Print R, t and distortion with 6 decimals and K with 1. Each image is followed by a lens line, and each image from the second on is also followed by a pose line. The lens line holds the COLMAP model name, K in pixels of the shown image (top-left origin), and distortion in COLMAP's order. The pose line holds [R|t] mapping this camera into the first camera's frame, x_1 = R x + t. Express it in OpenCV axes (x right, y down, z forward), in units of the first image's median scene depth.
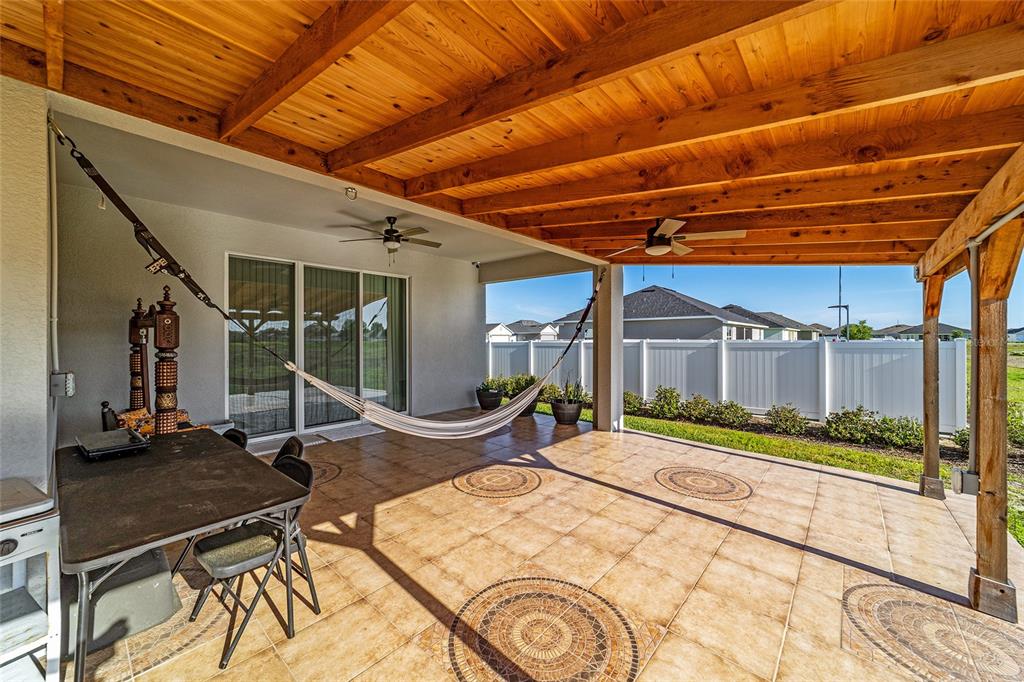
lens RADIAL K [[397.5, 0, 510.4], [0, 397.5, 337.8], [0, 0, 1]] dist [-0.018348, 0.010060]
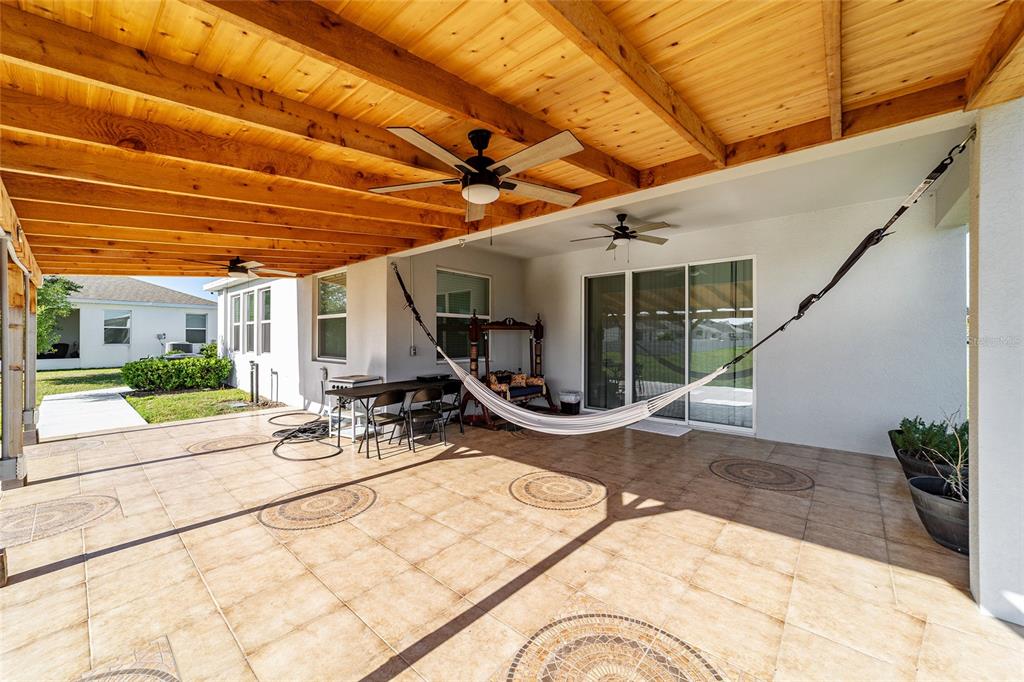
lens RADIAL K [[397.5, 0, 510.4], [0, 397.5, 337.8], [0, 0, 1]] dist [-0.018348, 0.010060]
pose [[-0.013715, -0.001385, -0.999905, 0.814766], [-0.001702, 0.999998, -0.001362, 0.012771], [0.999904, 0.001683, -0.013717, 0.840266]]
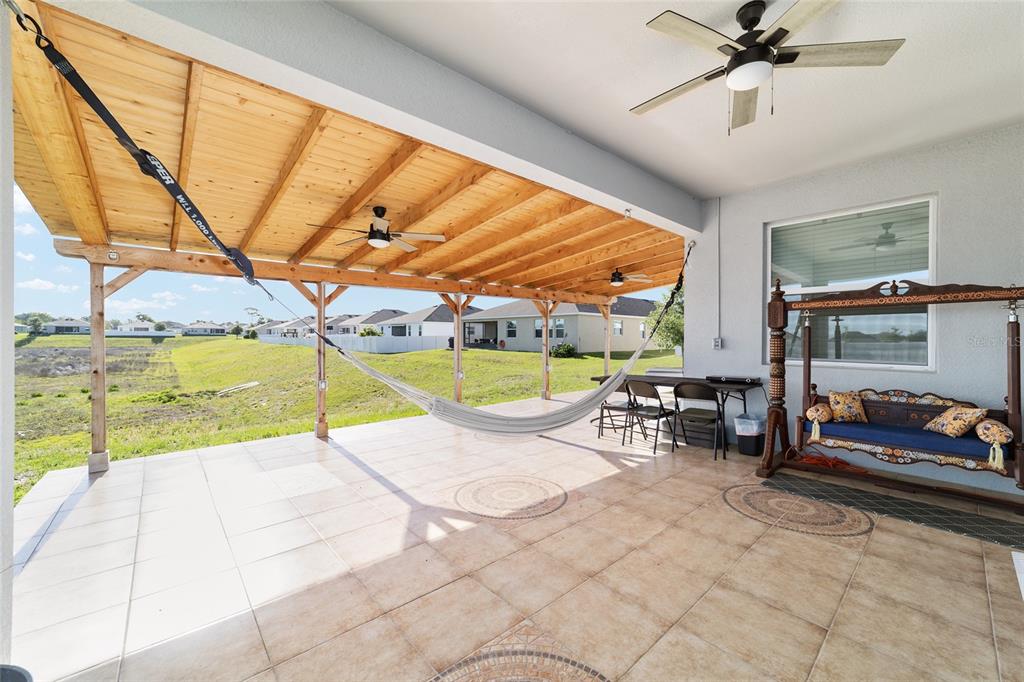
lens RADIAL K [[397.5, 0, 510.4], [0, 397.5, 337.8], [0, 0, 1]] dist [-0.018348, 0.010060]
pose [[-0.989766, -0.005407, 0.142595, -0.138897], [-0.004826, 0.999979, 0.004420, 0.037711], [-0.142616, 0.003687, -0.989771, 1.661198]]
